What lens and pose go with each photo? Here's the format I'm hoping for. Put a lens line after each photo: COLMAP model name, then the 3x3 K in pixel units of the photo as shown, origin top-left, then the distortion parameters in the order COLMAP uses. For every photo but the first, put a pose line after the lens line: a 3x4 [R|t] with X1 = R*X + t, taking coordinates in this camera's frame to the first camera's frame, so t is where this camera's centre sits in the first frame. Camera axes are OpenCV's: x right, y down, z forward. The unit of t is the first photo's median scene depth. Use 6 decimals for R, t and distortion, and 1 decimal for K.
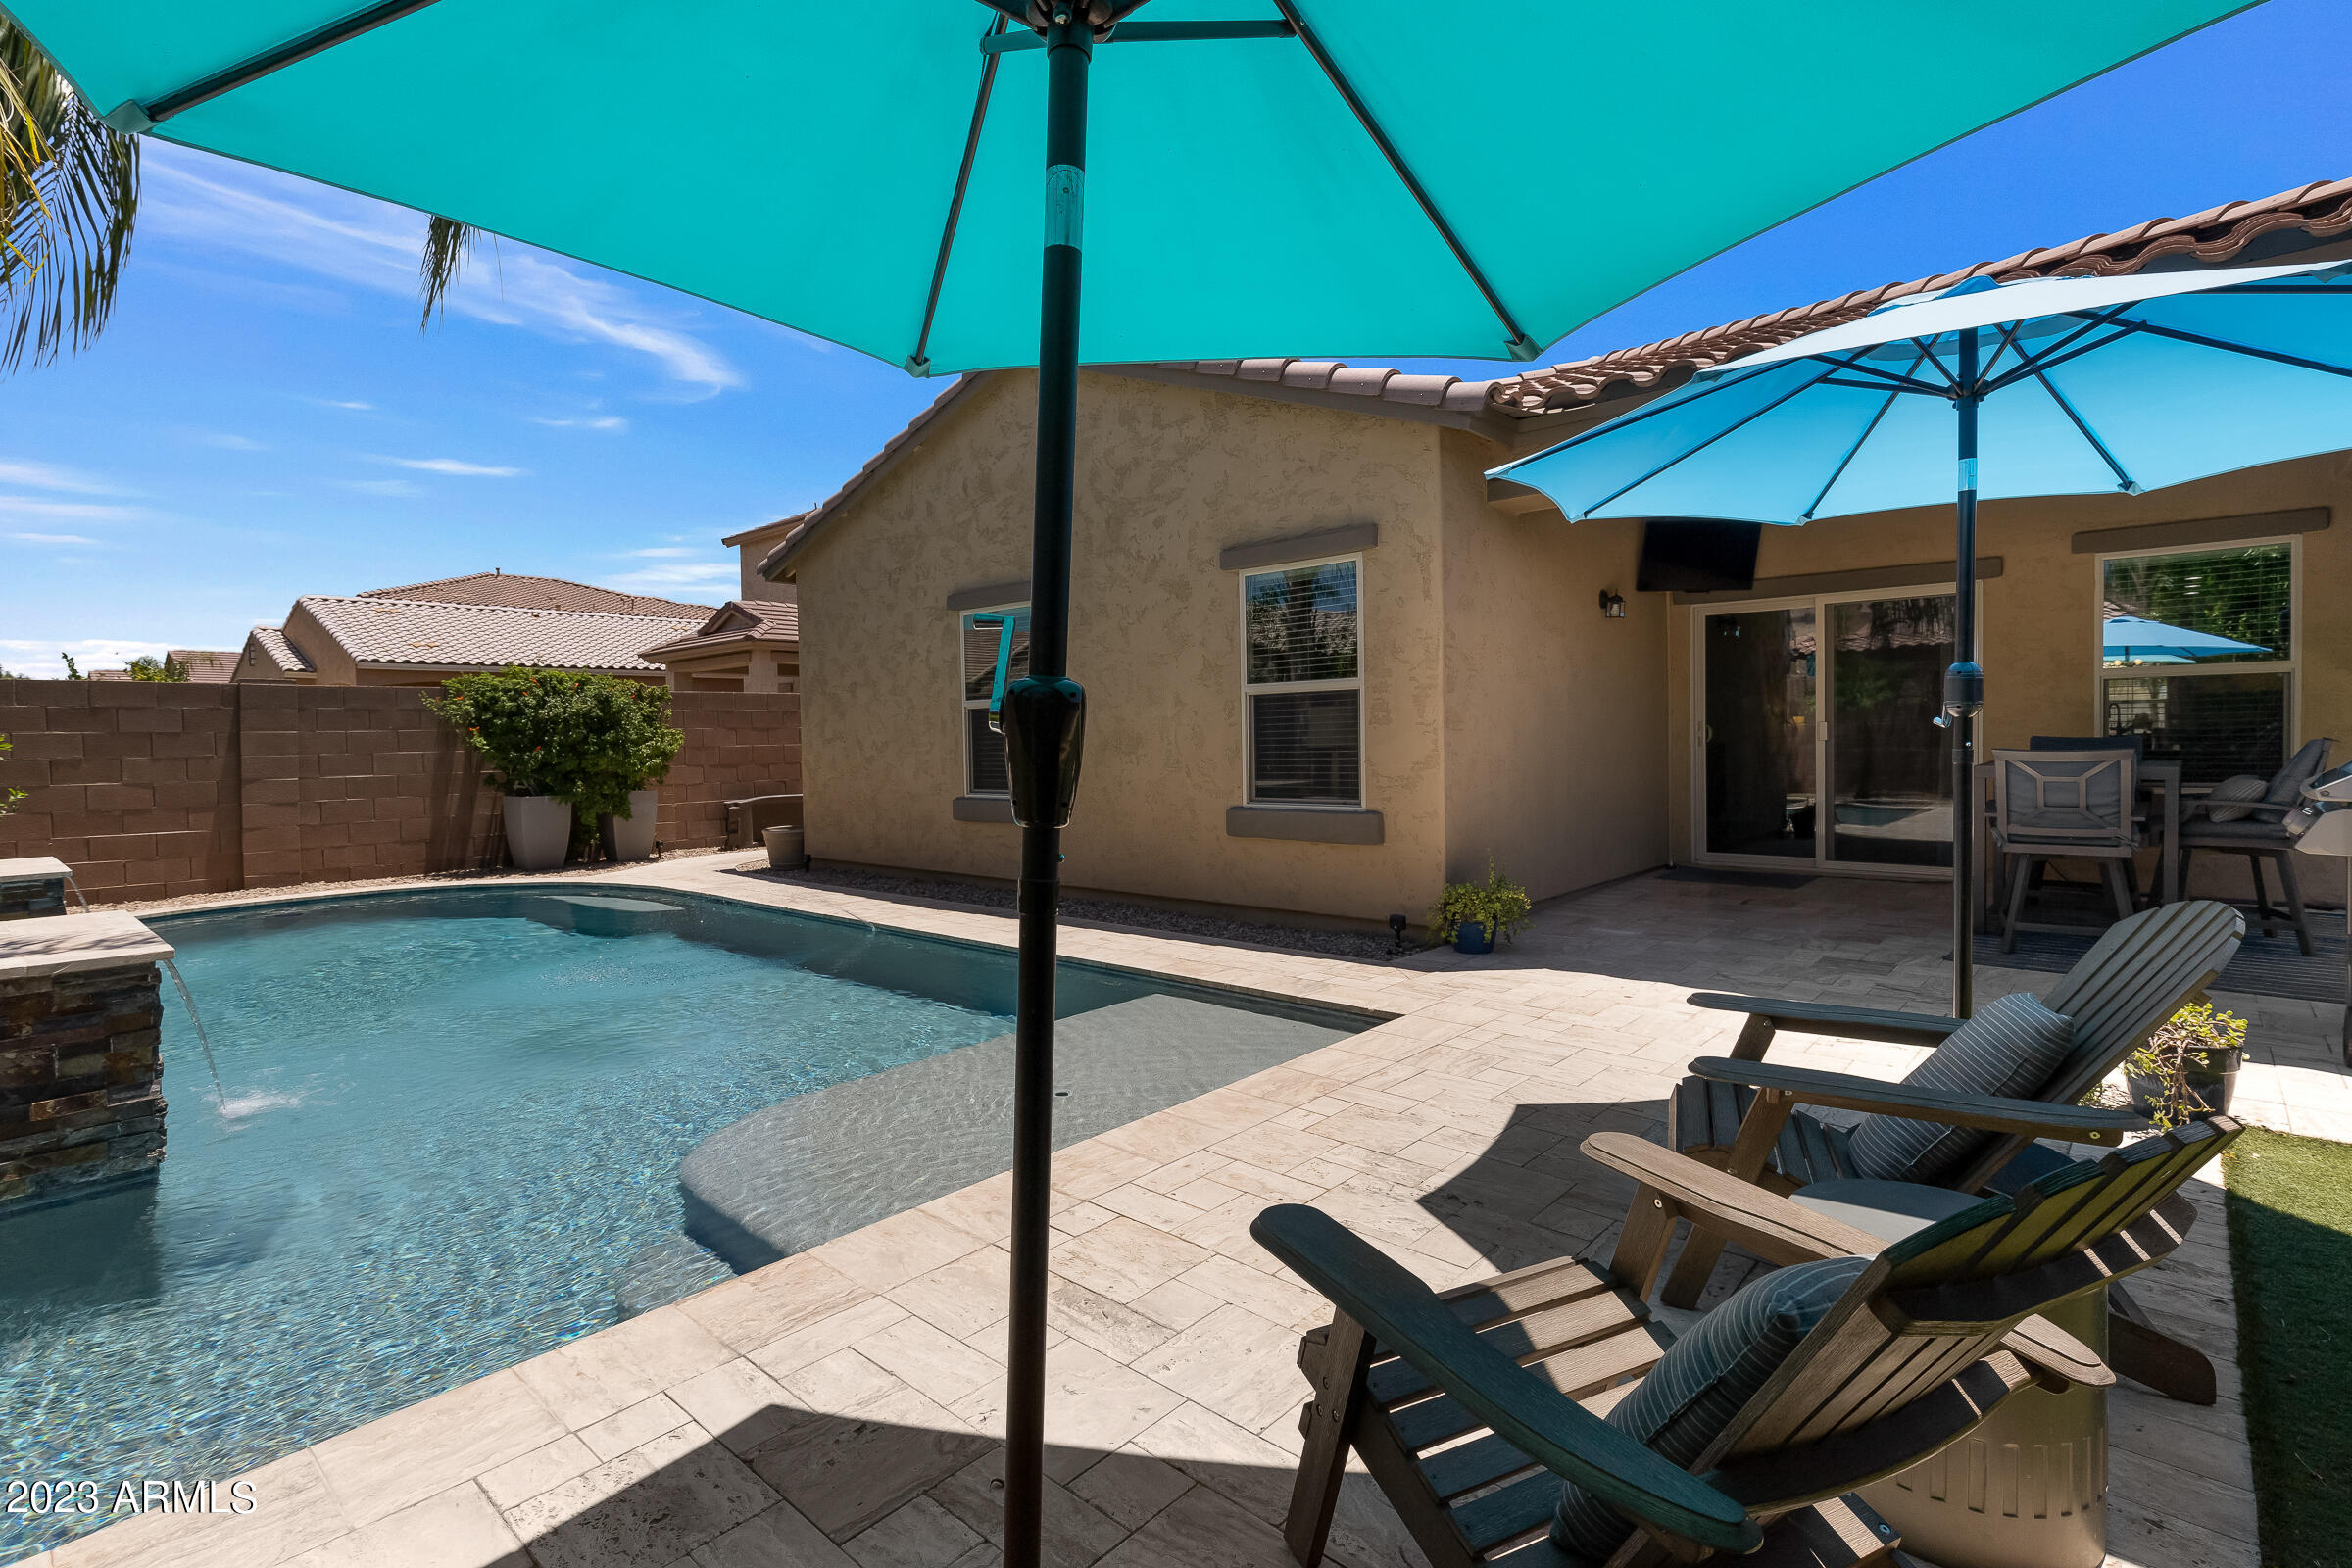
lens RADIAL K [[1135.6, 0, 1129.1], [0, 1135.6, 757.8], [0, 0, 1]] dist [0.015103, -0.001791]
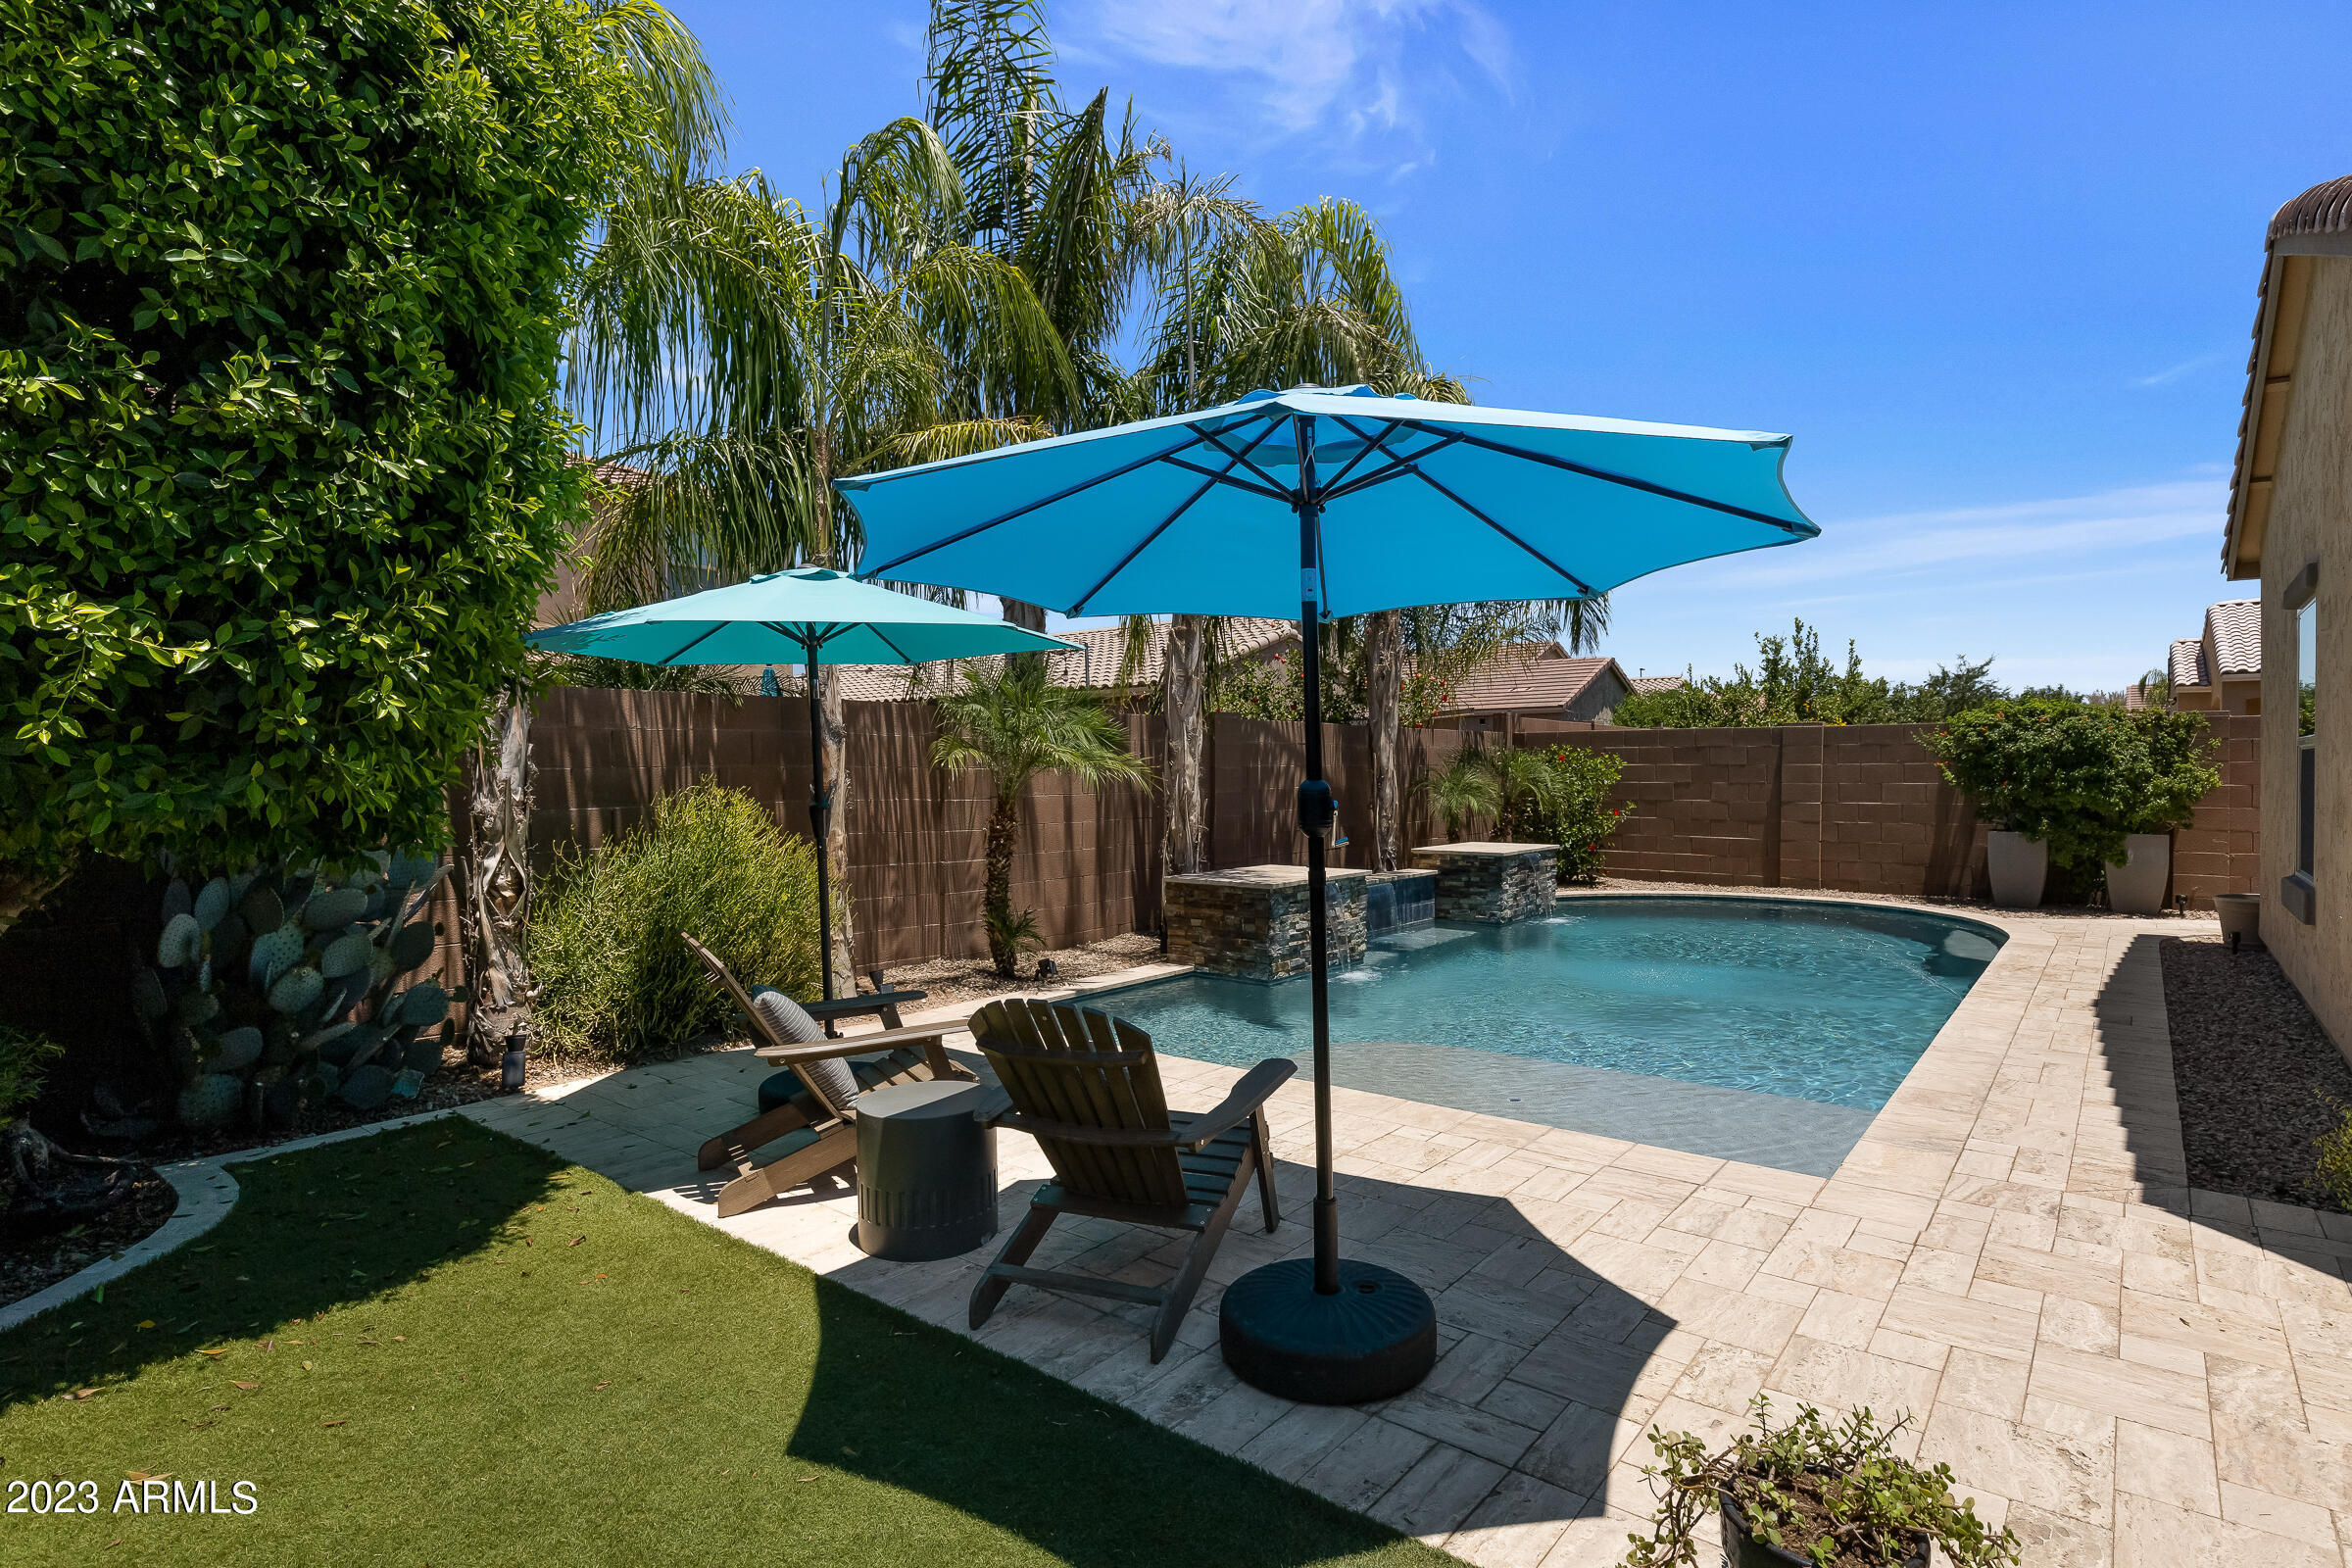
lens RADIAL K [[1185.4, 0, 1187.2], [0, 1185.4, 795.5], [0, 0, 1]] dist [0.014102, -0.000233]
pose [[0.067141, 0.041251, -0.996890, 0.562066], [-0.012776, 0.999099, 0.040482, -0.037250], [0.997662, 0.010018, 0.067607, 0.269413]]
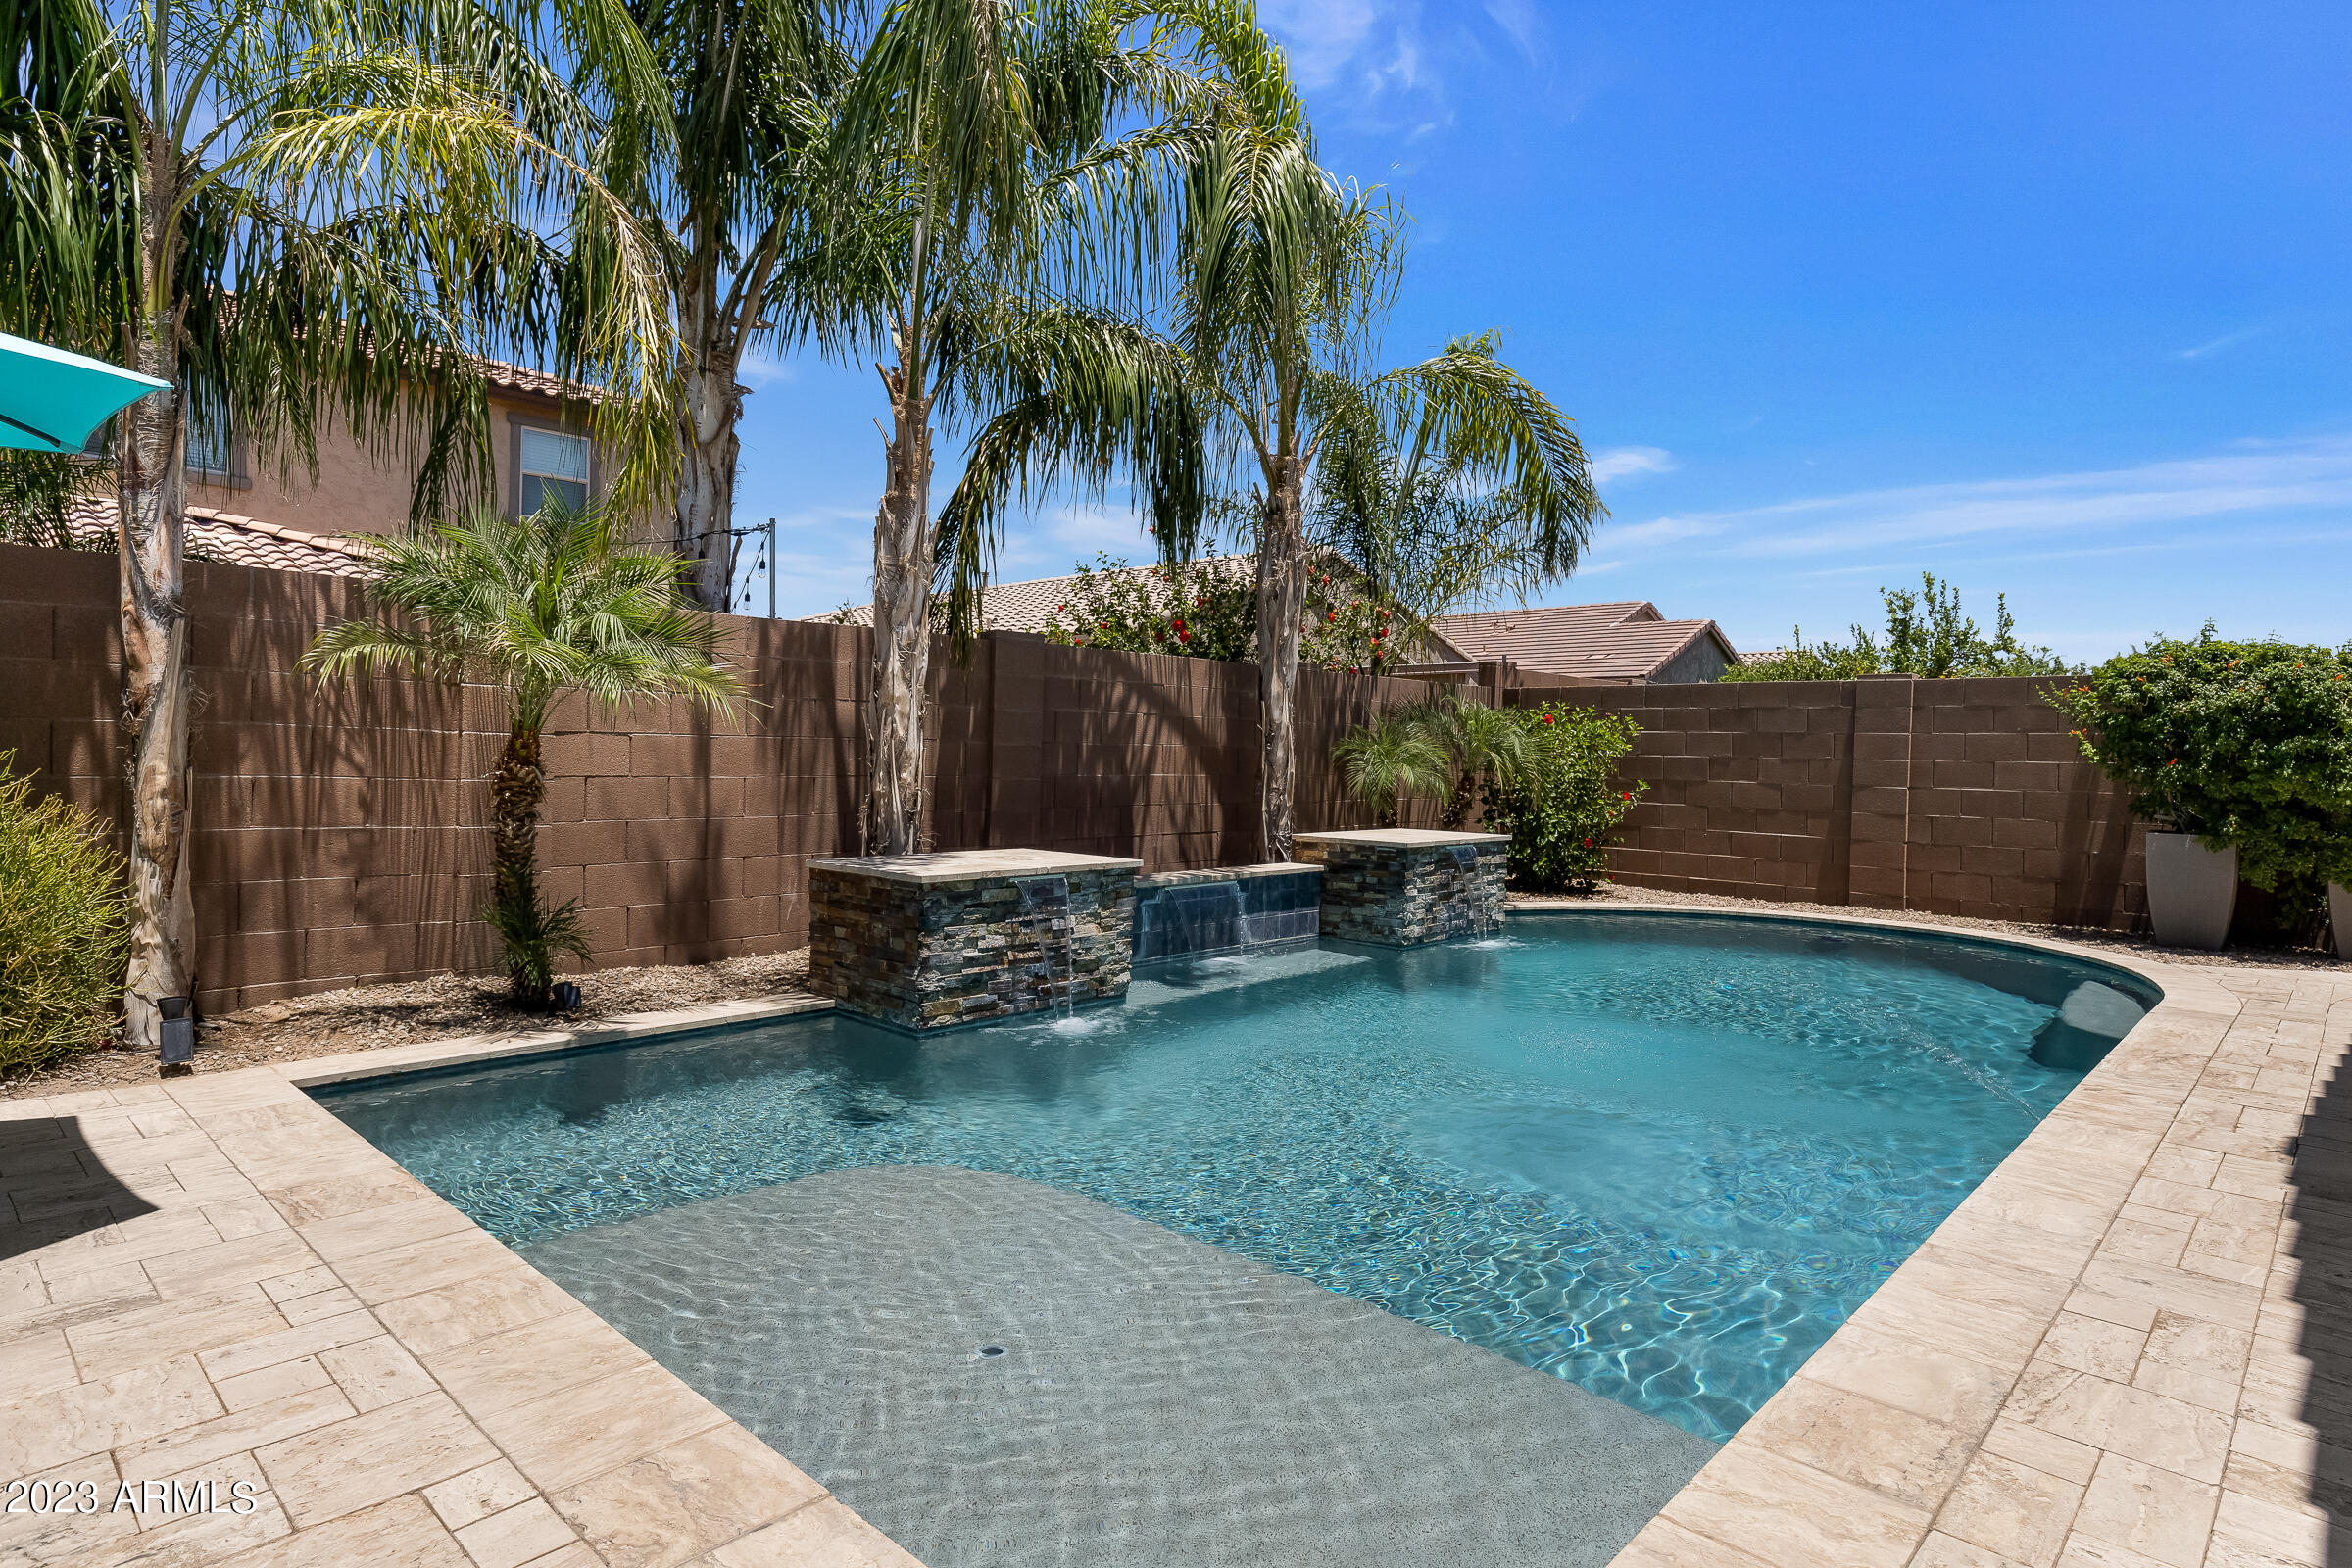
lens RADIAL K [[1283.0, 0, 1195.2], [0, 1283.0, 766.5], [0, 0, 1]] dist [0.006099, 0.001005]
pose [[-0.005446, 0.029289, -0.999556, 0.280794], [-0.035495, 0.998935, 0.029464, -0.009023], [0.999355, 0.035639, -0.004401, 0.526576]]
